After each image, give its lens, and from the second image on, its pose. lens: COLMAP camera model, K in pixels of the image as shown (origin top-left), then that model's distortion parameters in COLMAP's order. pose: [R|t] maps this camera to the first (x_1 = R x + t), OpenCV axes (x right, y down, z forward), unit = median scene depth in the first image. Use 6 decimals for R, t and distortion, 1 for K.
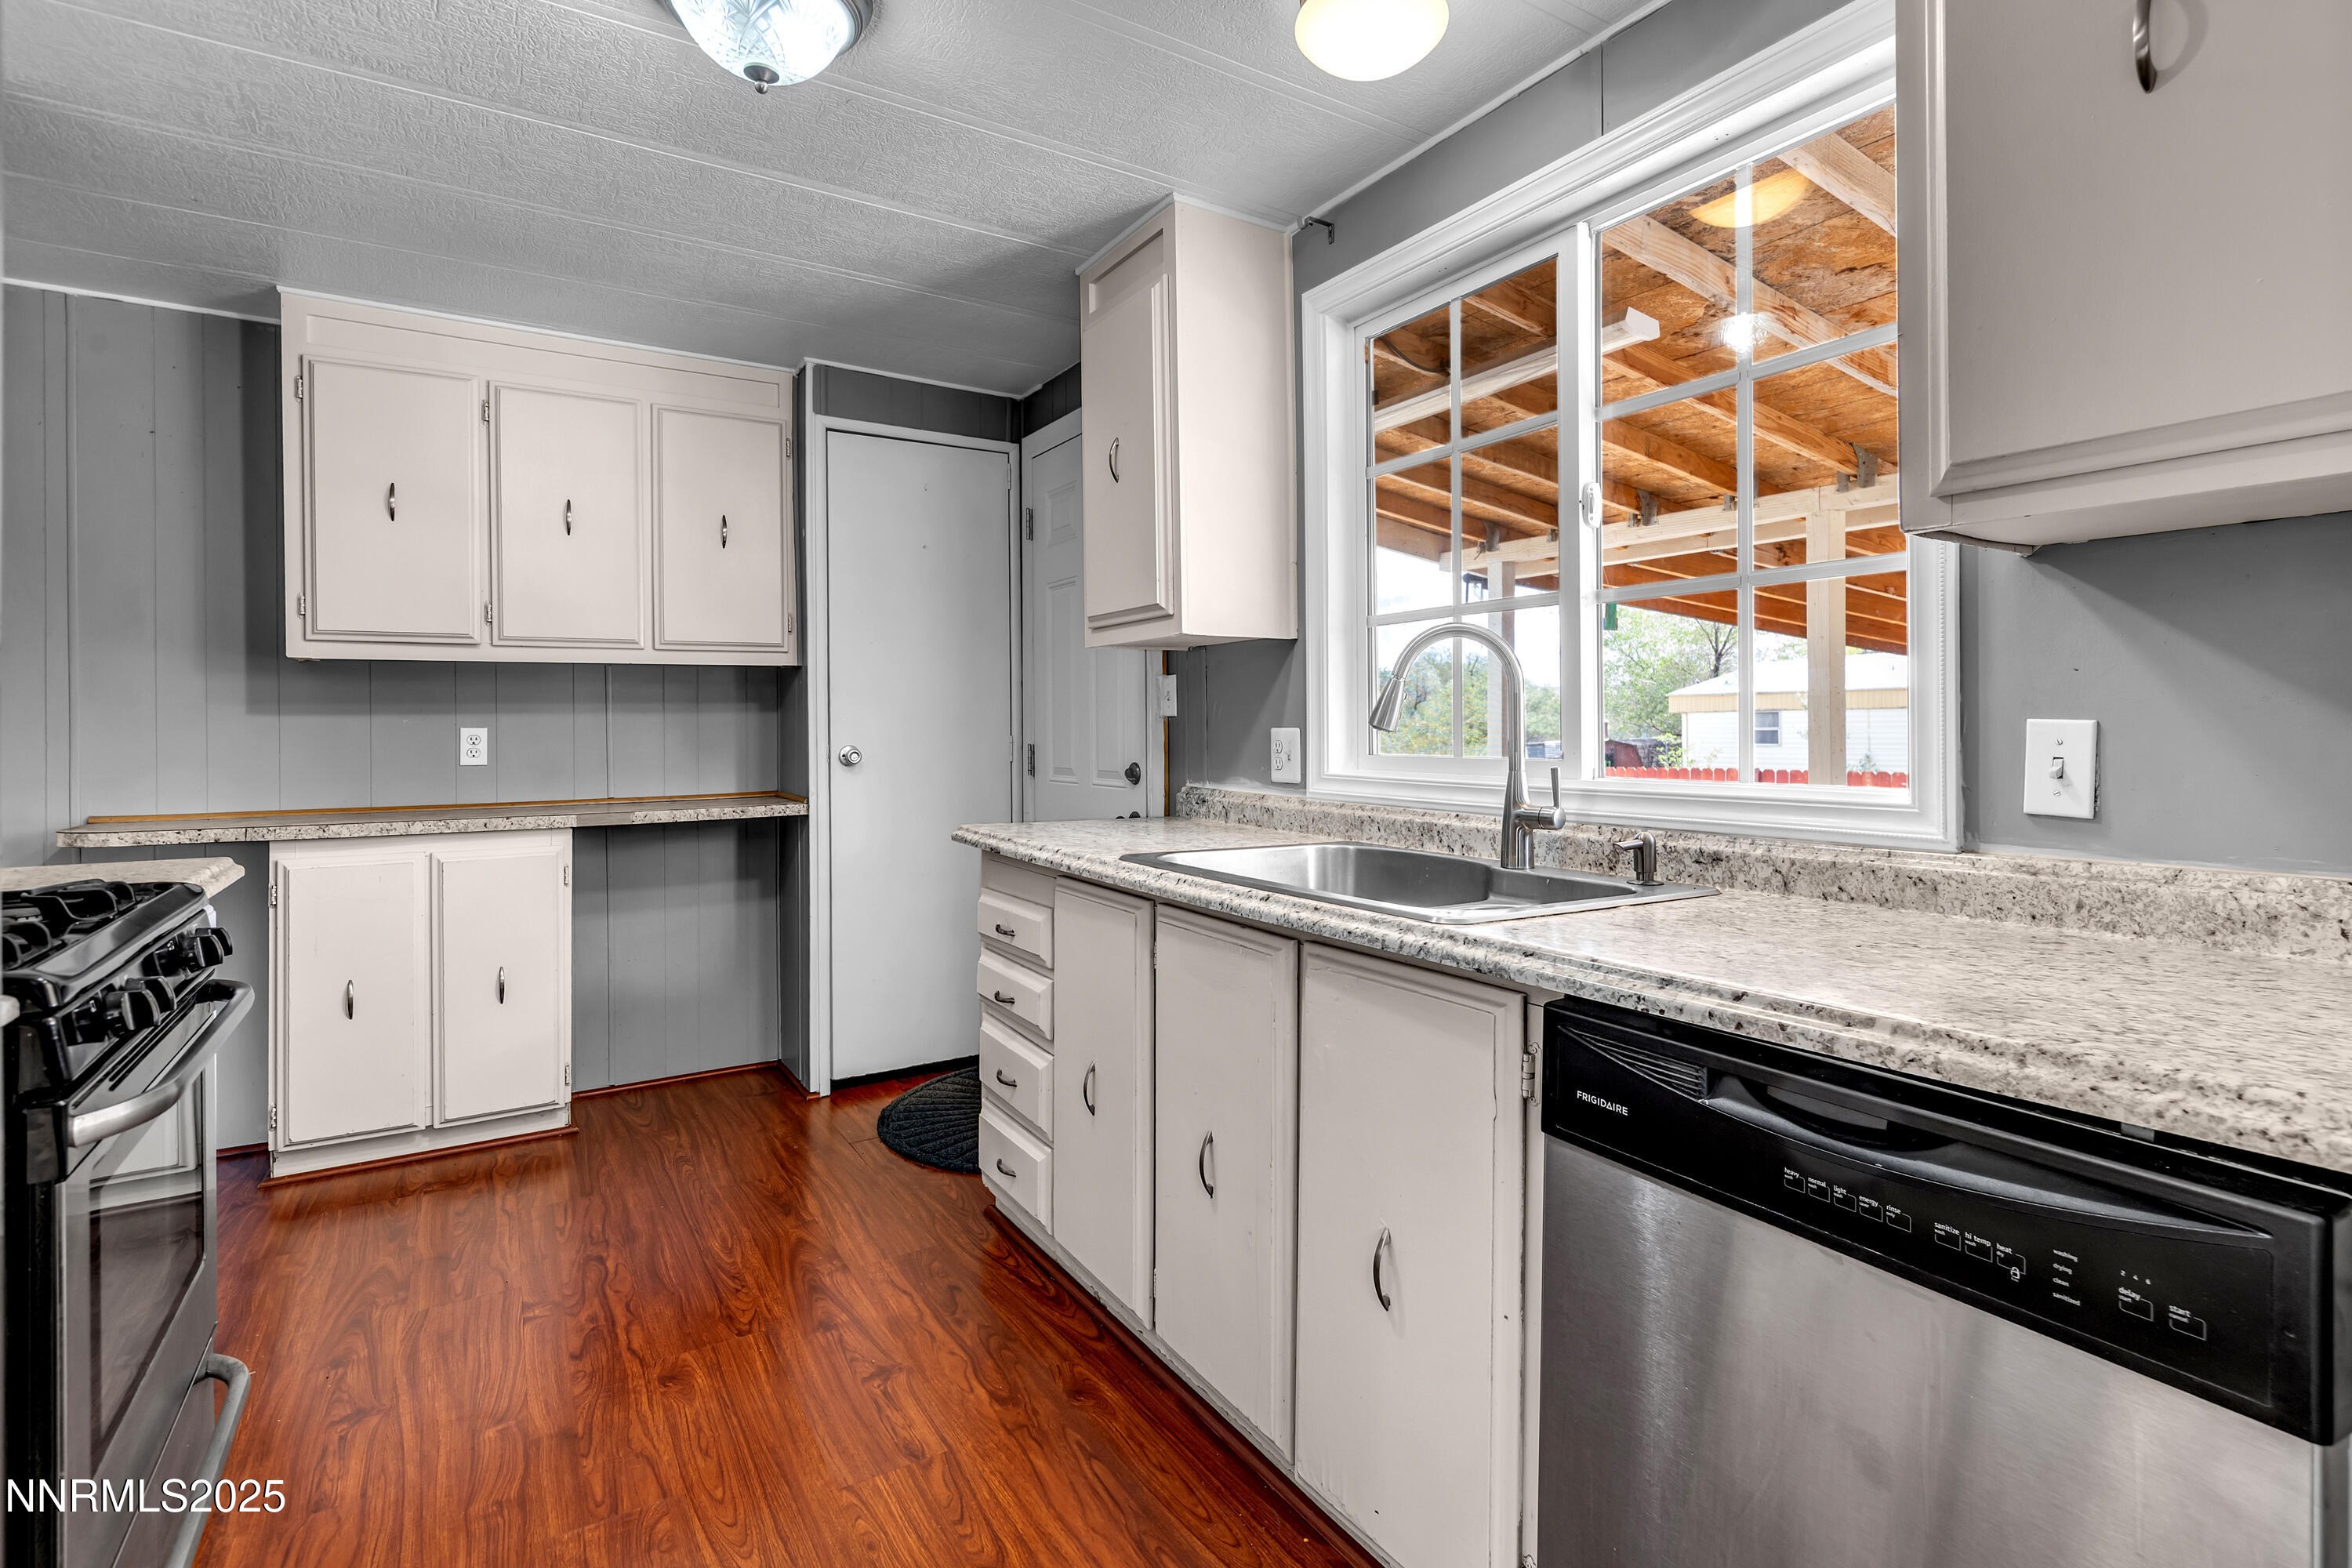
lens RADIAL K [[1089.3, 0, 1184.8], [0, 1089.3, 698.3], [0, 0, 1]] dist [0.003726, 0.000940]
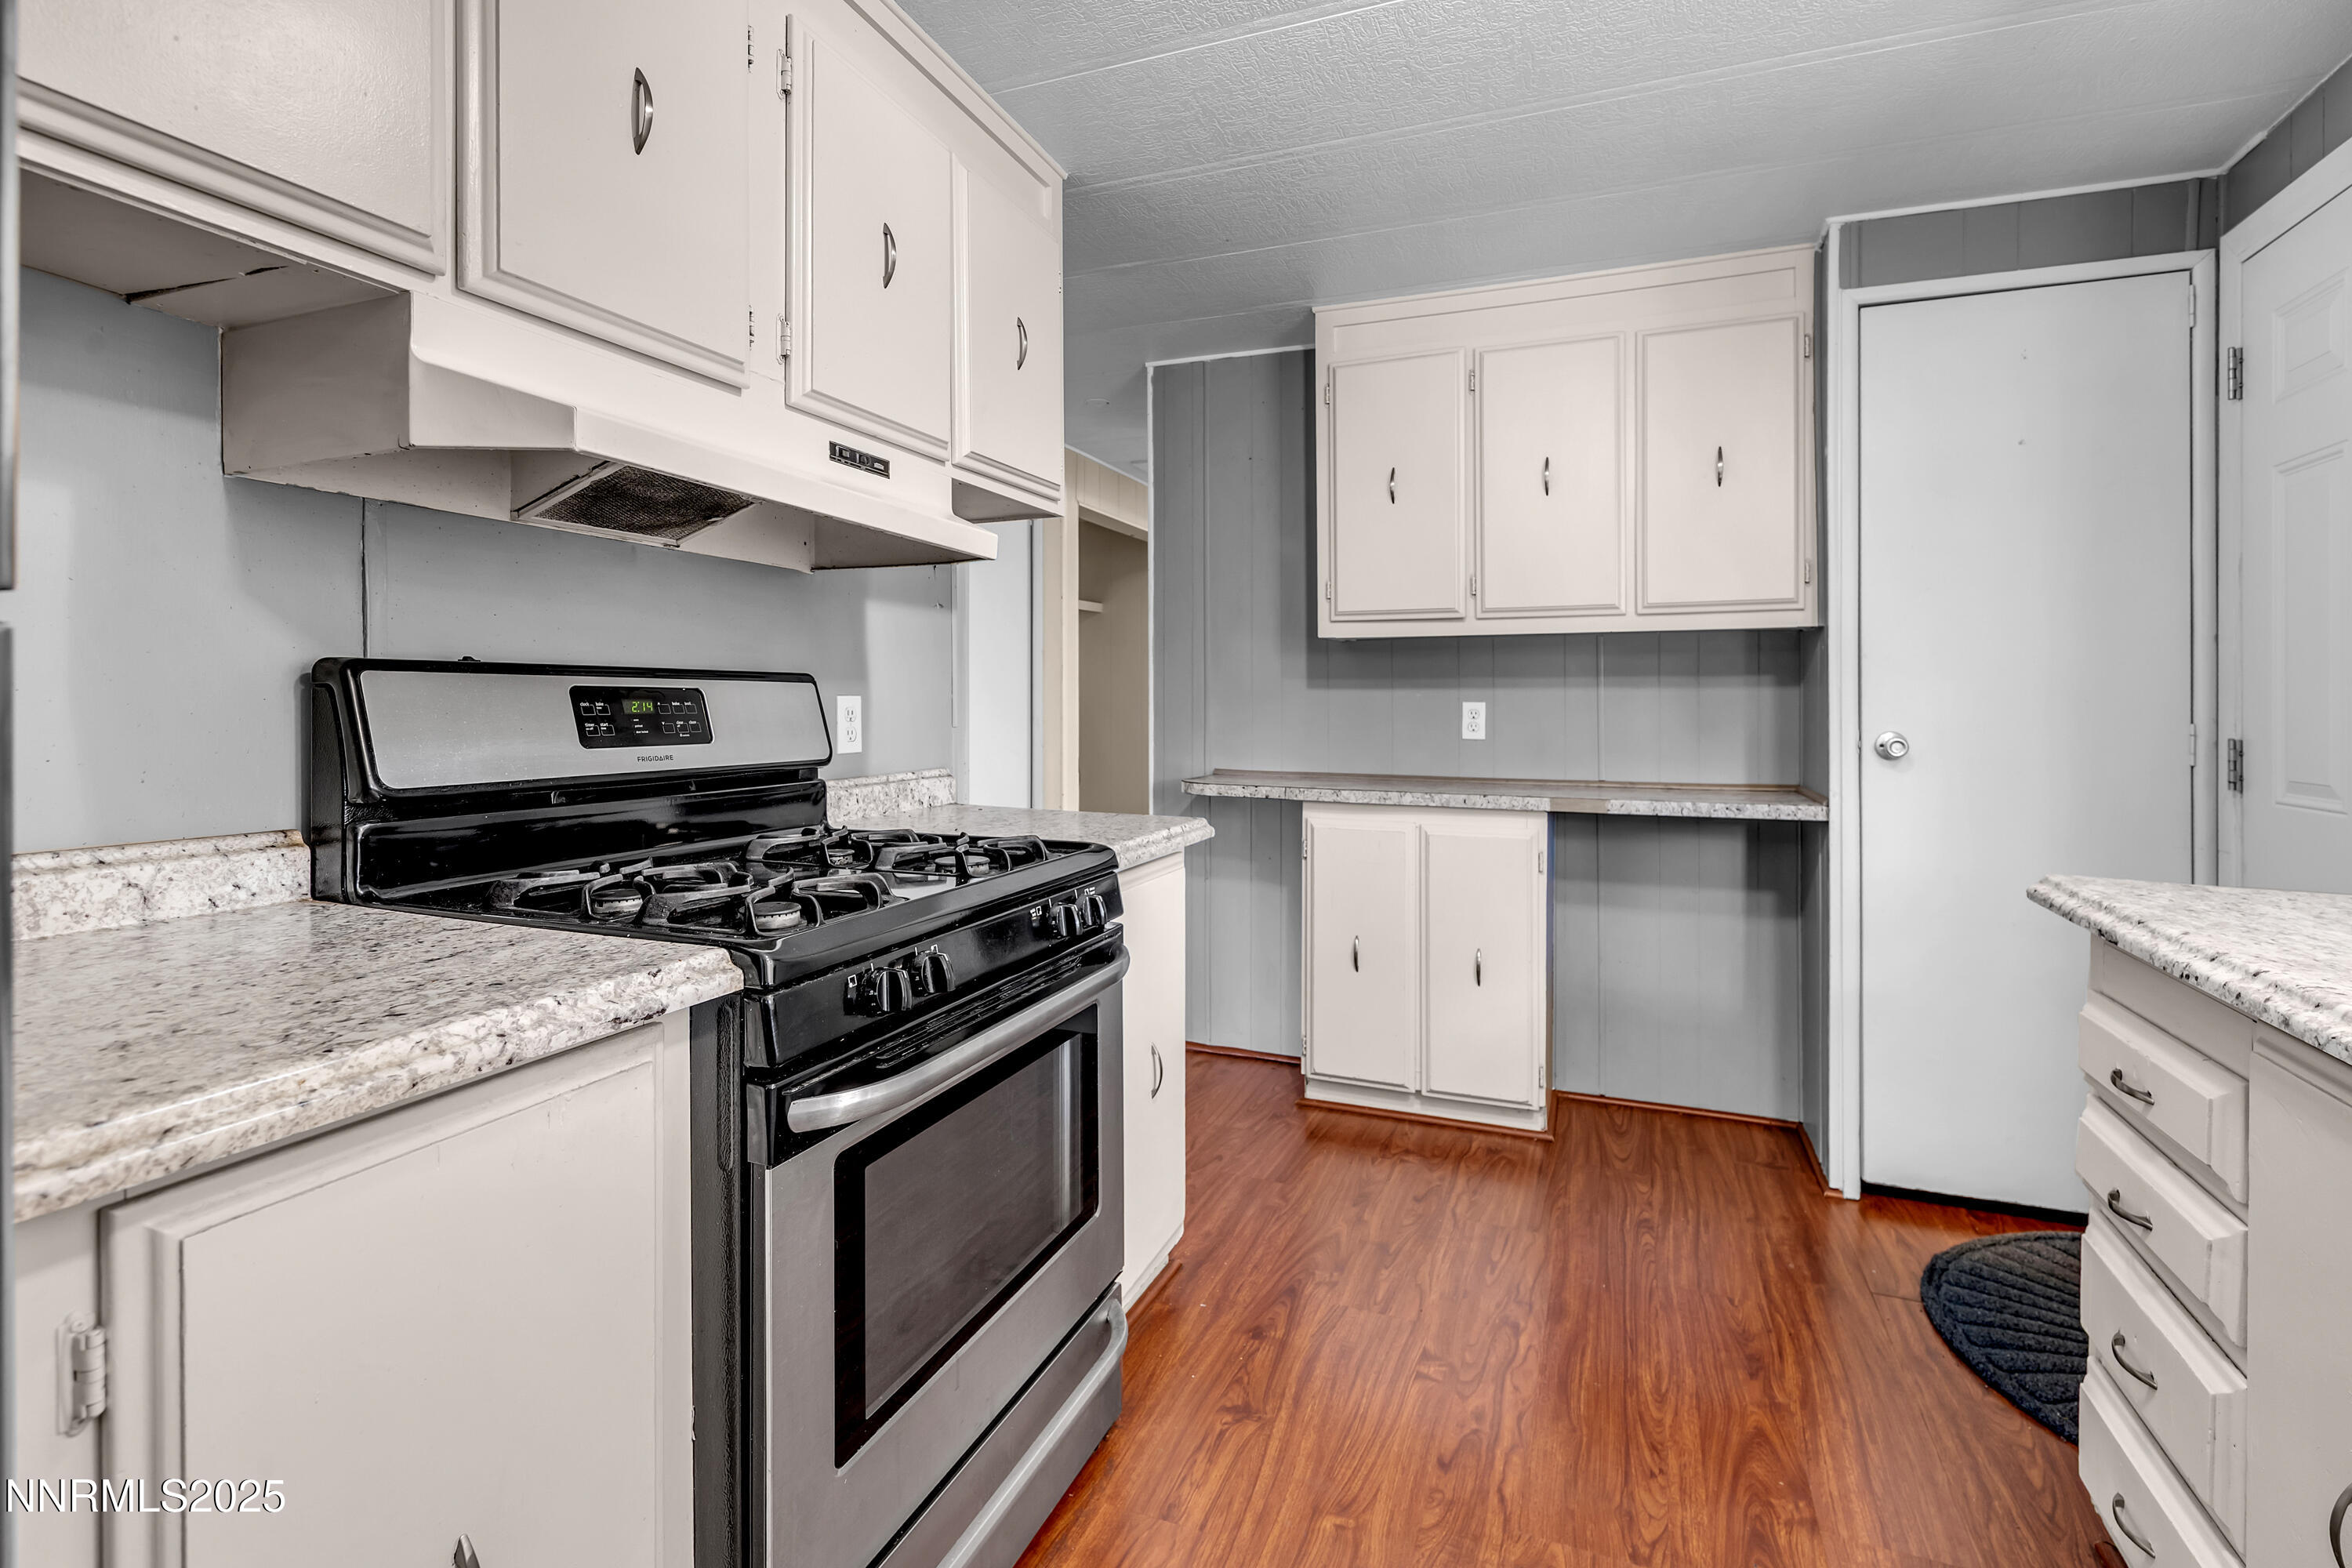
lens RADIAL K [[1089.3, 0, 1184.8], [0, 1089.3, 698.3], [0, 0, 1]] dist [0.003726, 0.000940]
pose [[0.603806, 0.006616, -0.797104, -0.011477], [0.010857, 0.999805, 0.016523, 0.004166], [0.797057, -0.018630, 0.603616, 0.196415]]
